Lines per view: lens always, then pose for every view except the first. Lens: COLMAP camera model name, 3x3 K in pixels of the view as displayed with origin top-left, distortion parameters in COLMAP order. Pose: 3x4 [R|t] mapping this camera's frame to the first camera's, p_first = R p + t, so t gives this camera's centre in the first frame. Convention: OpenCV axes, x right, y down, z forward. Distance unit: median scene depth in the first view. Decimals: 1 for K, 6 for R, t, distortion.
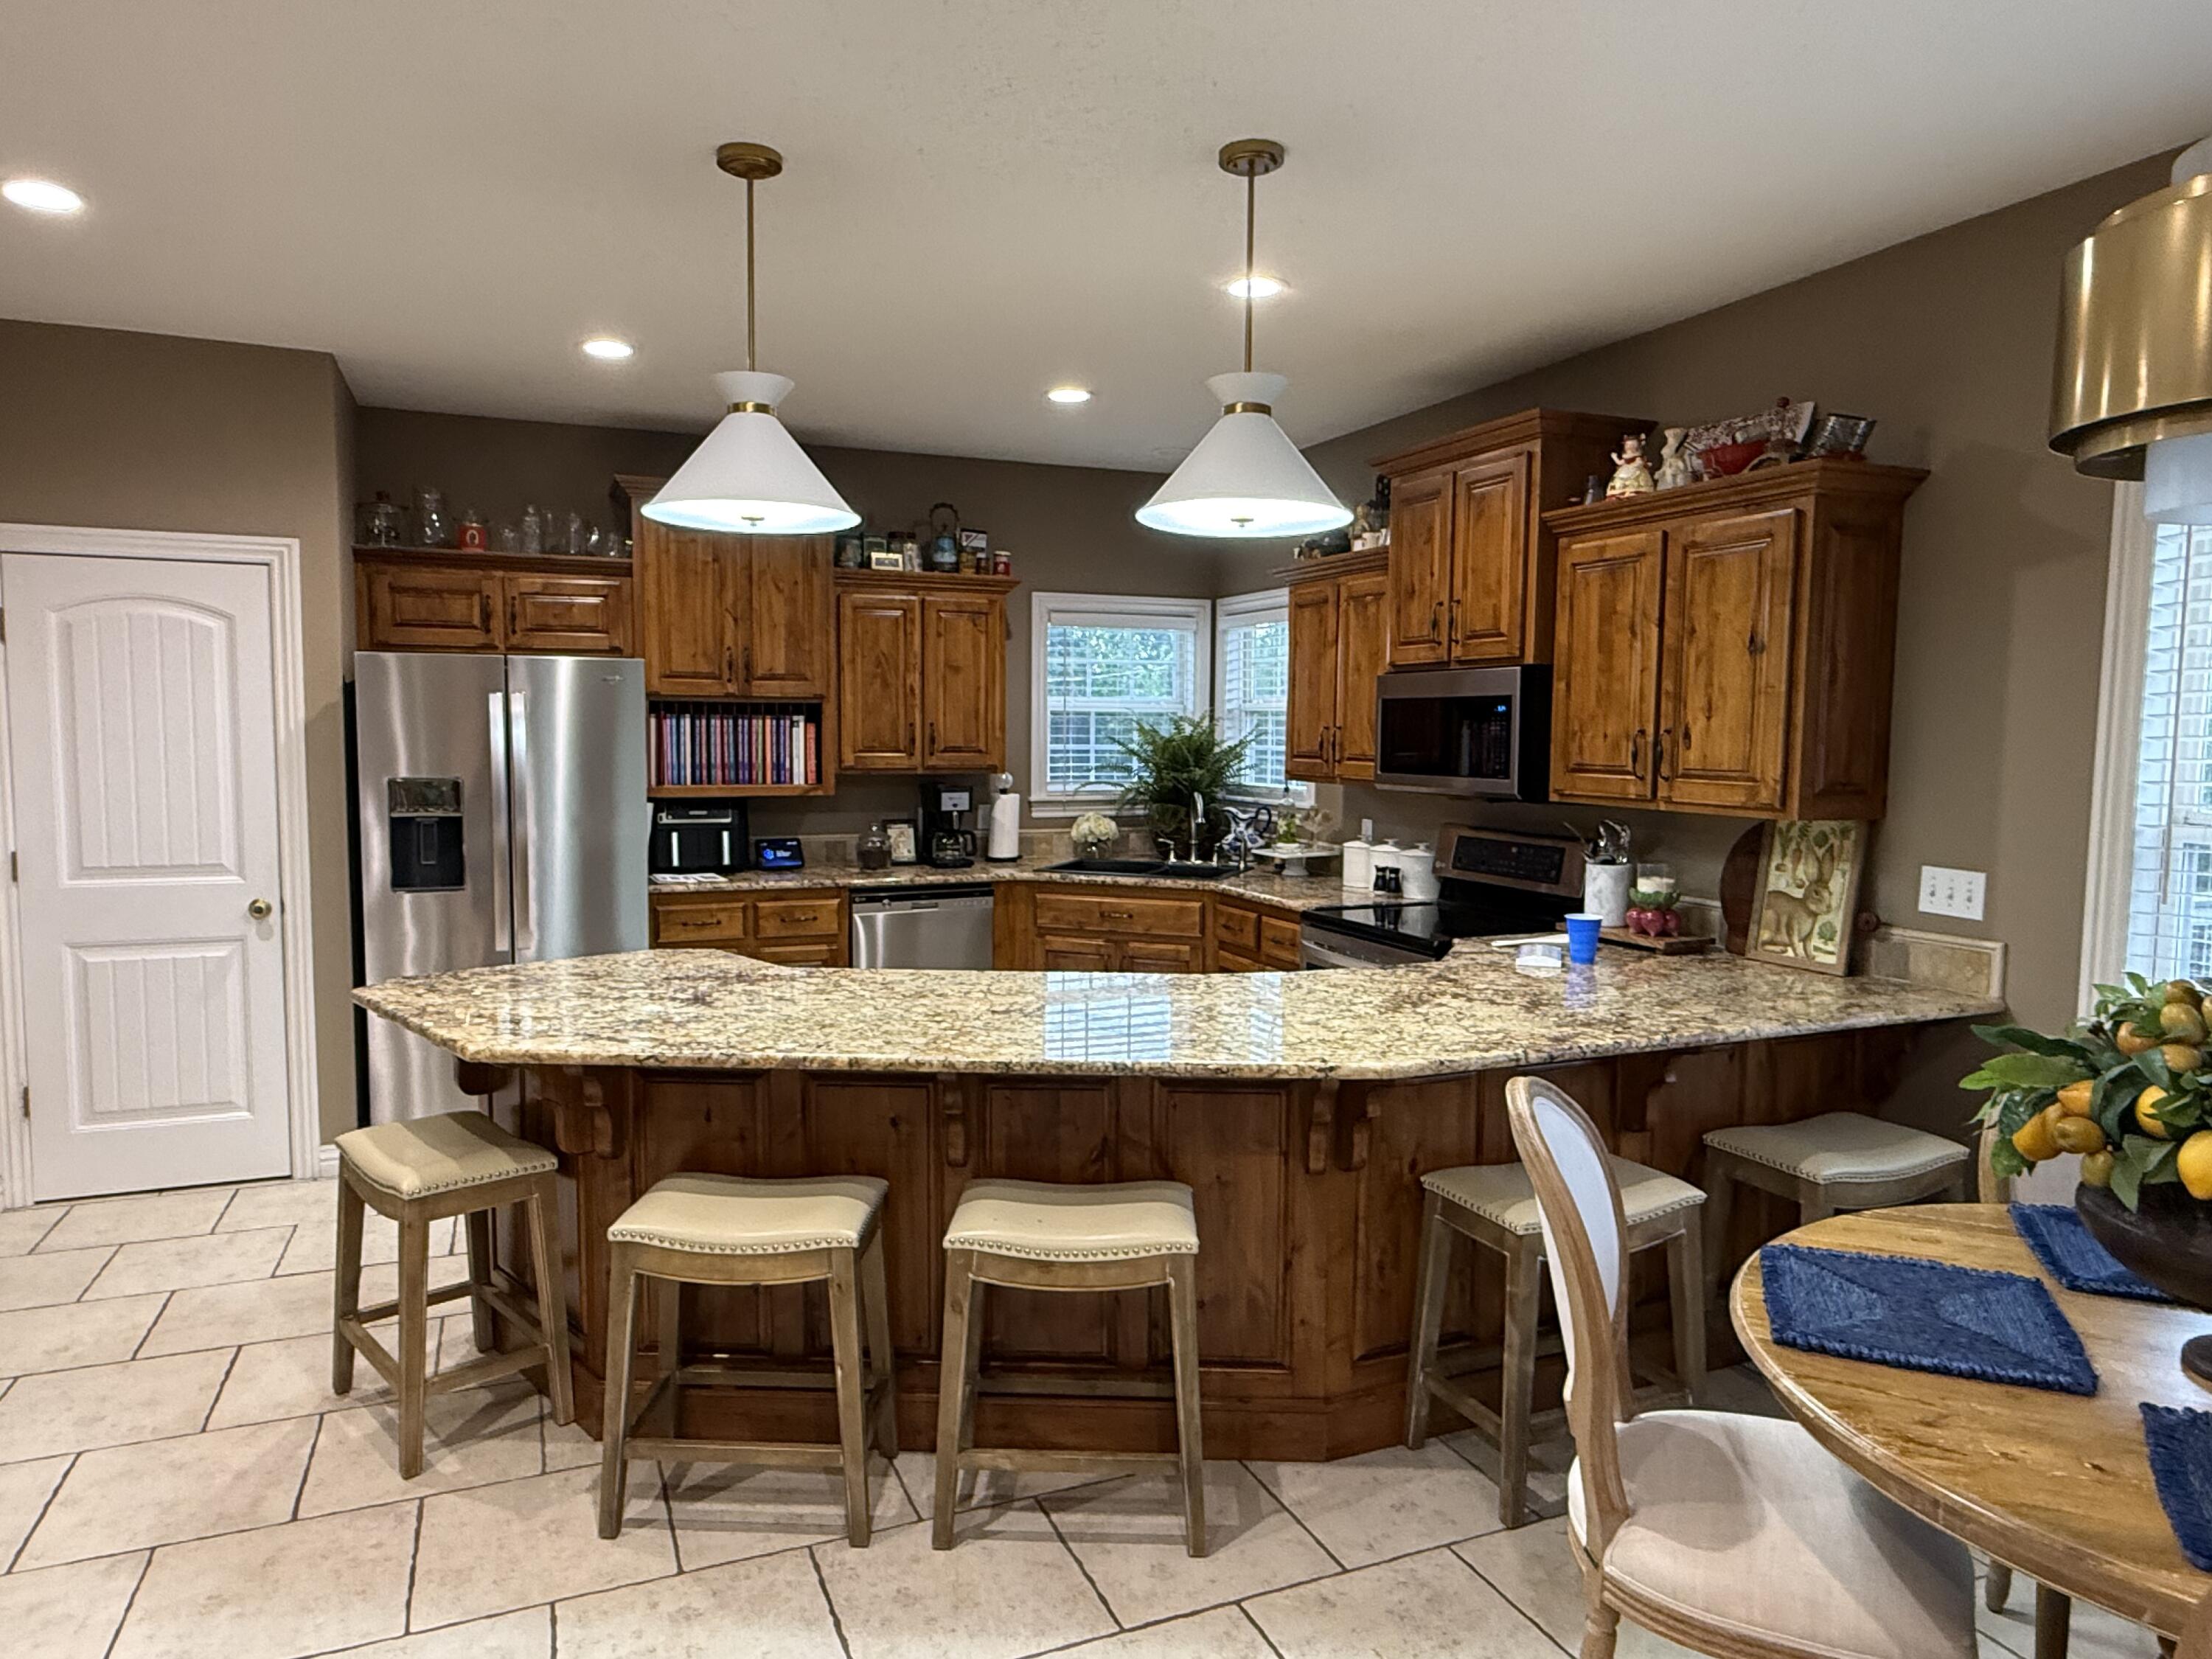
lens RADIAL K [[1375.0, 0, 1097.9], [0, 1375.0, 830.4], [0, 0, 1]] dist [-0.001125, 0.002252]
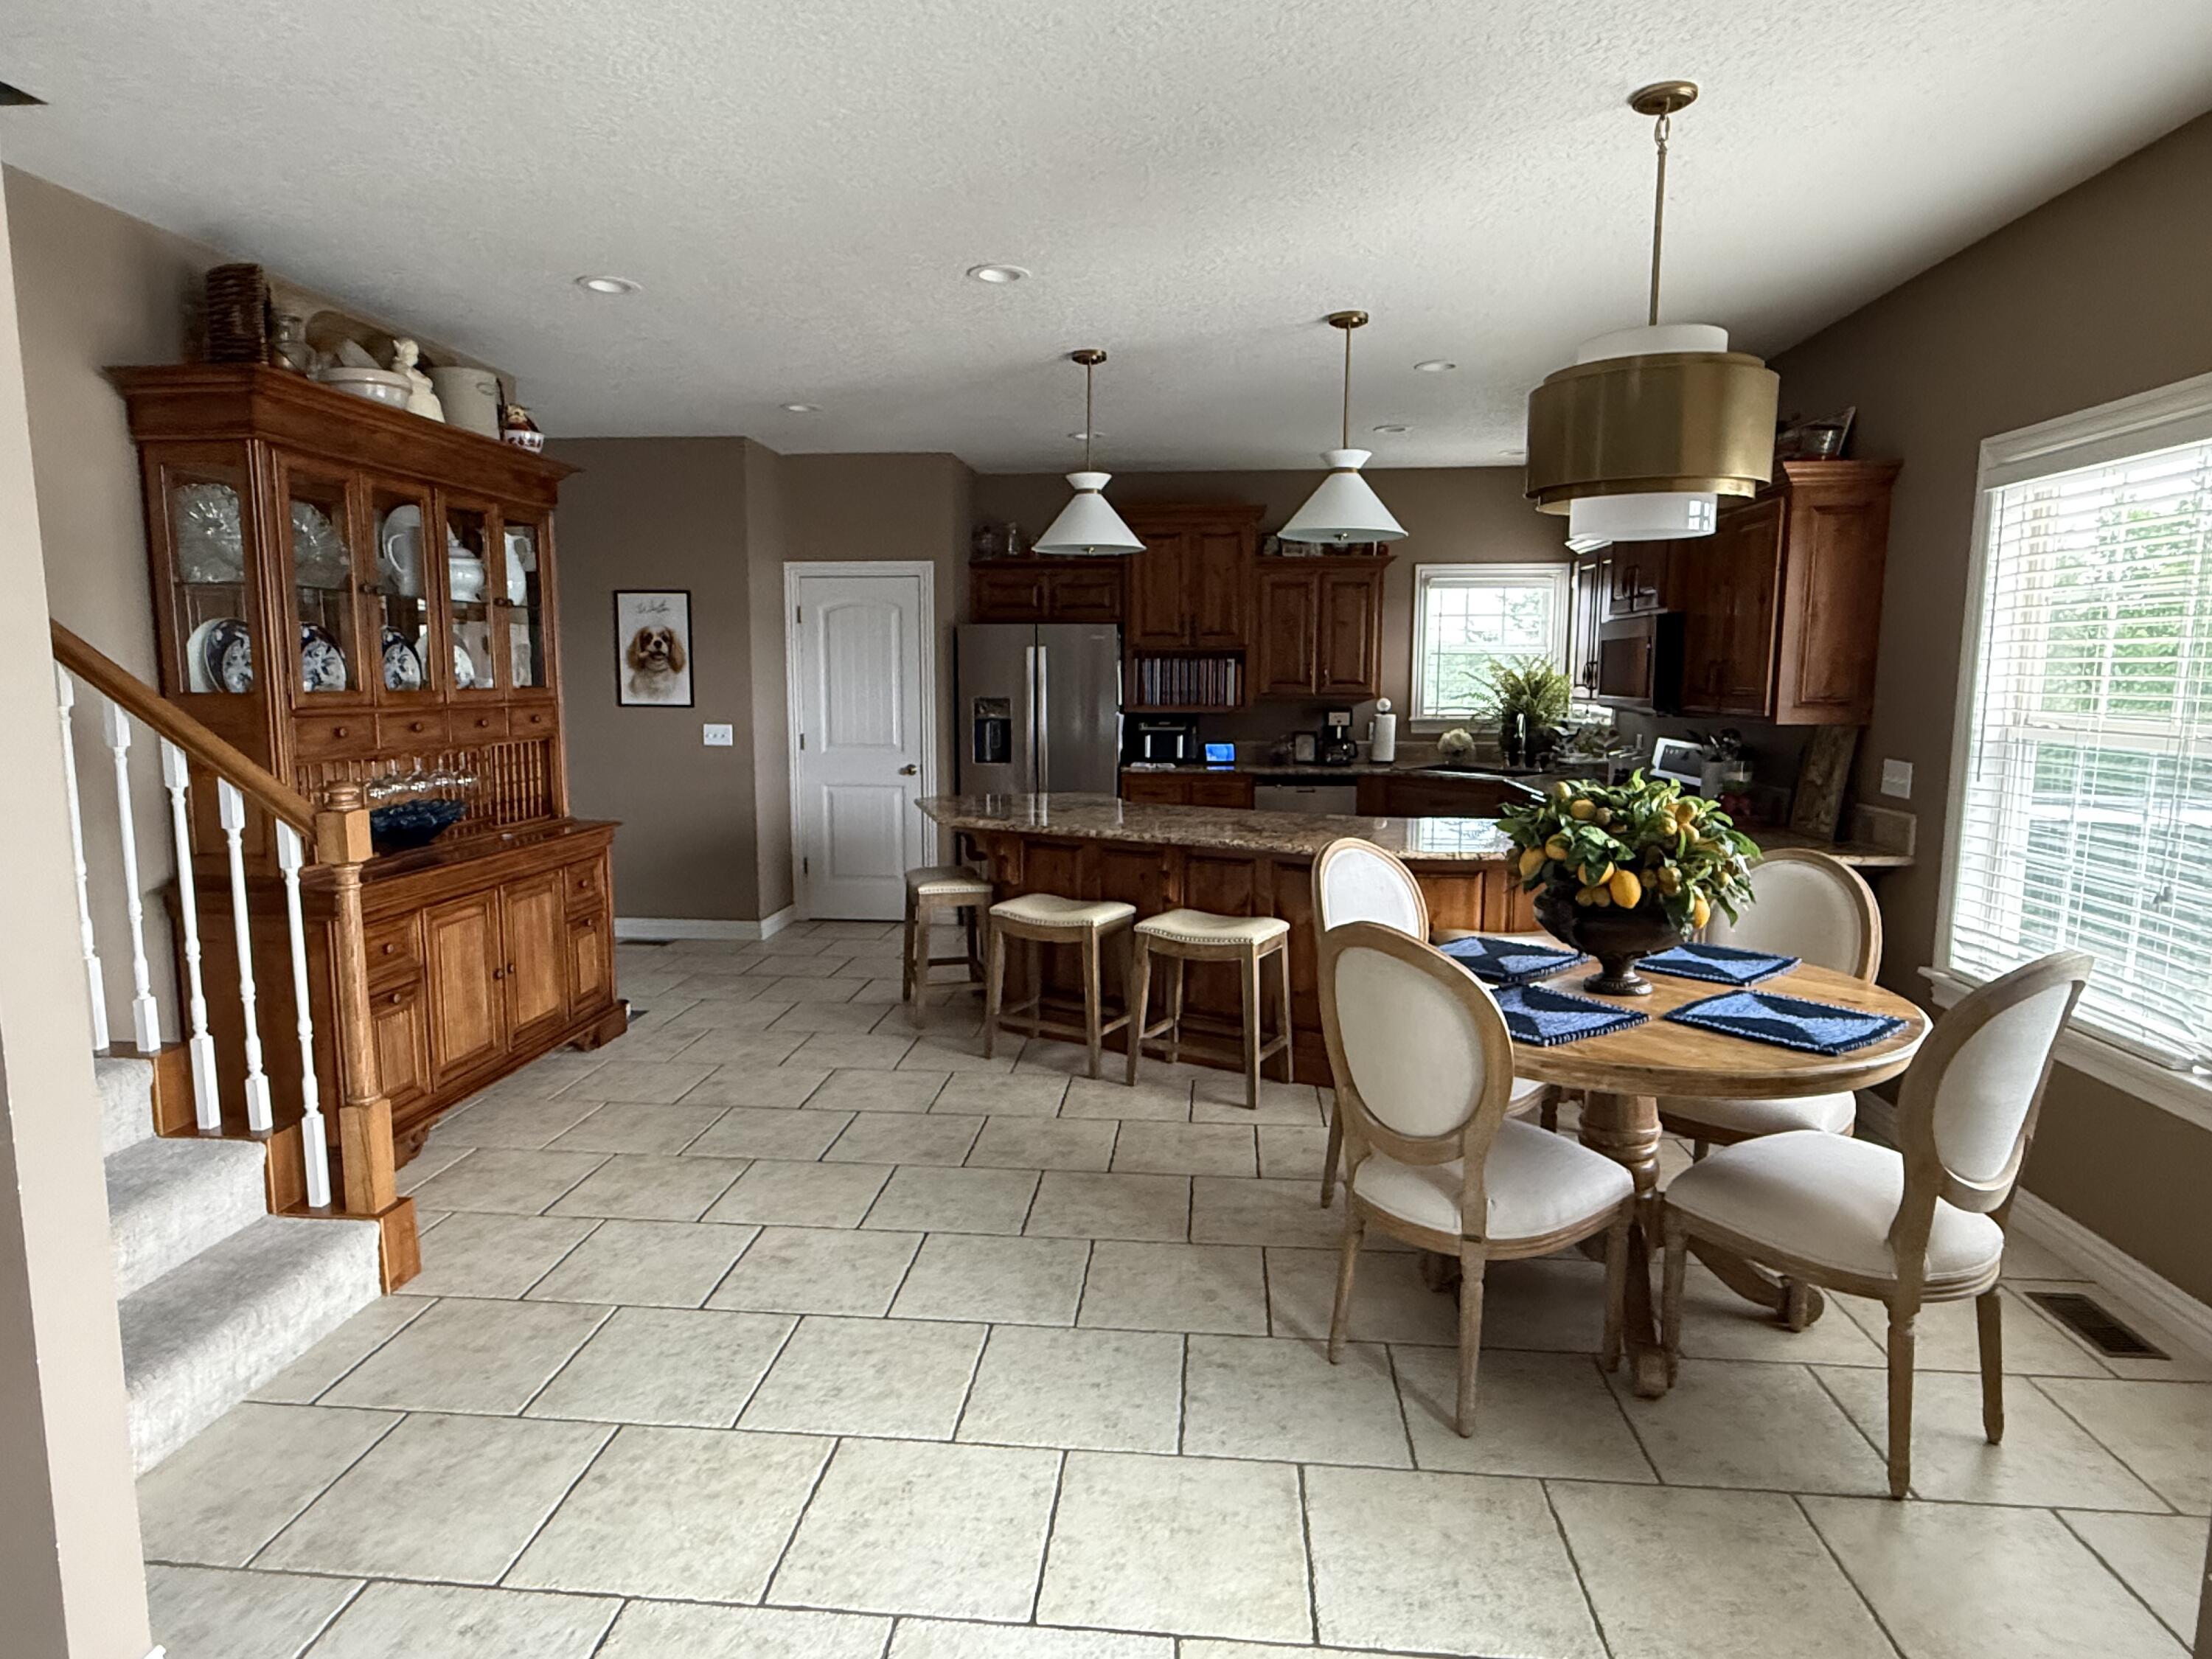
lens RADIAL K [[1243.5, 0, 1110.3], [0, 1243.5, 825.4], [0, 0, 1]] dist [0.012104, 0.000430]
pose [[0.885295, 0.050796, -0.462247, 0.421458], [-0.029397, 0.998141, 0.053384, 0.039802], [0.464099, -0.033672, 0.885143, -0.359403]]
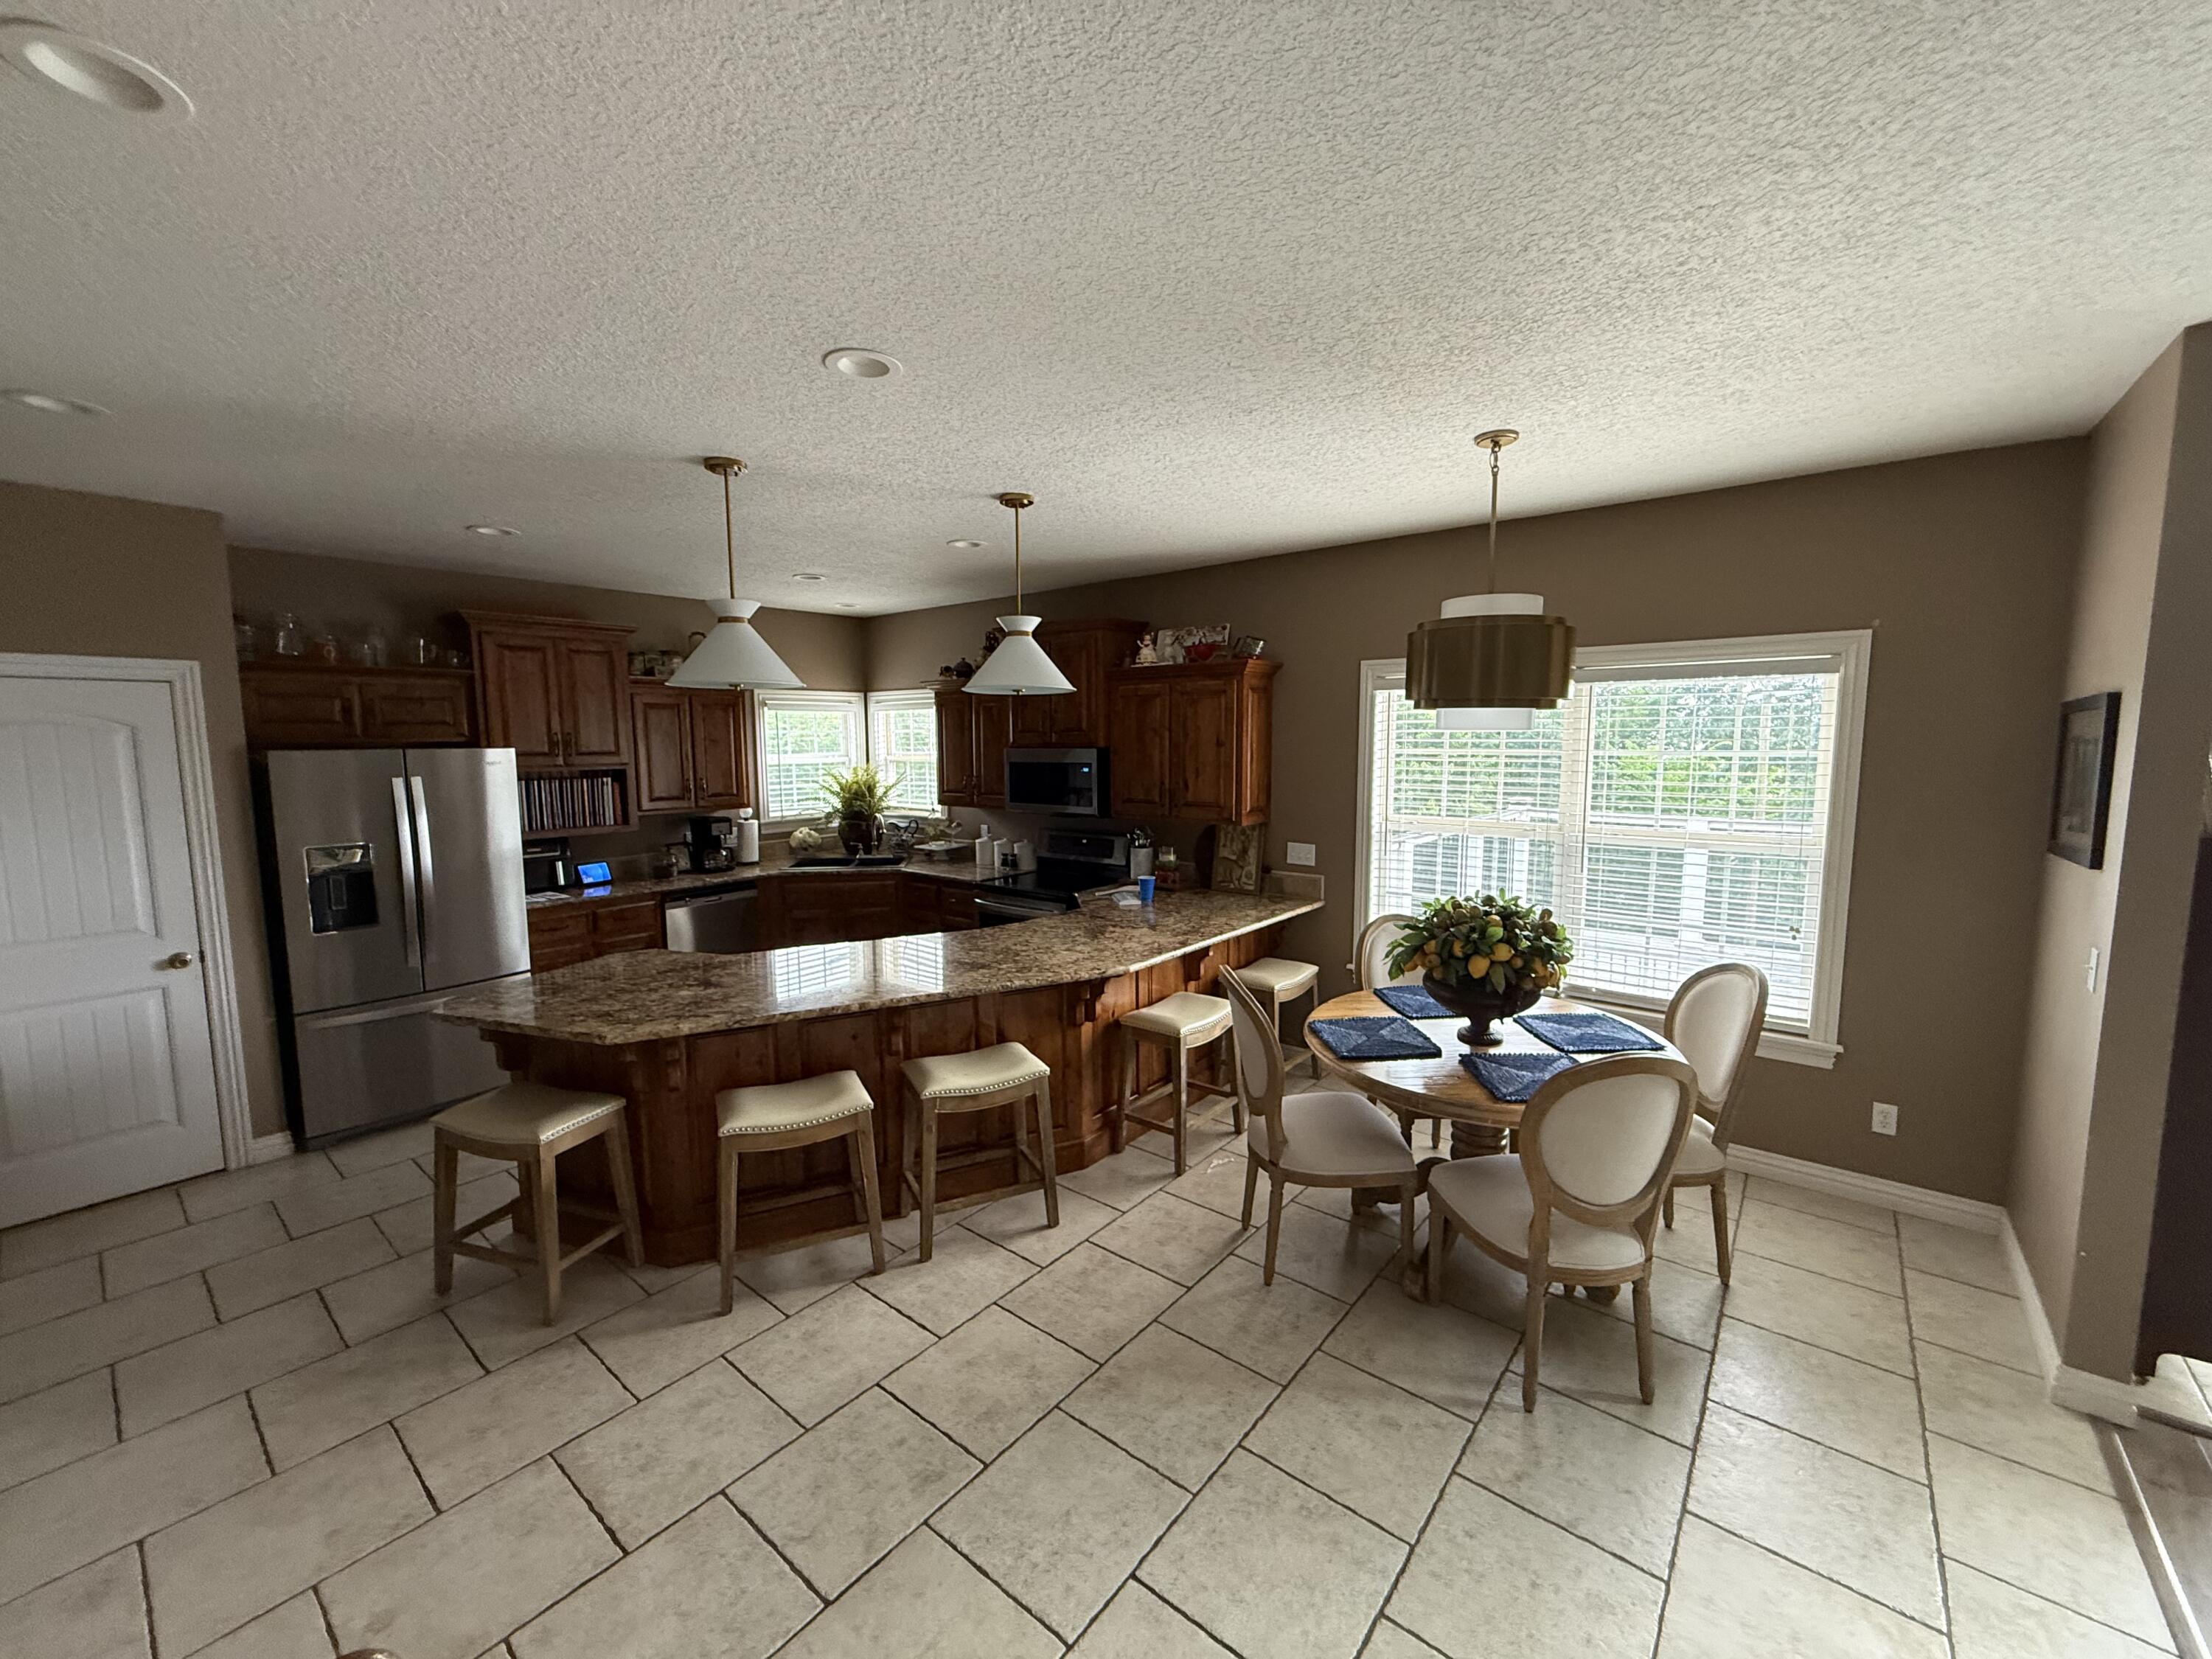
lens RADIAL K [[874.5, 0, 1101.1], [0, 874.5, 827.9], [0, 0, 1]] dist [0.003577, -0.000341]
pose [[0.885225, -0.063602, 0.460795, -0.264134], [0.050945, 0.997905, 0.039868, -0.058158], [-0.462366, -0.011817, 0.886610, -0.089534]]
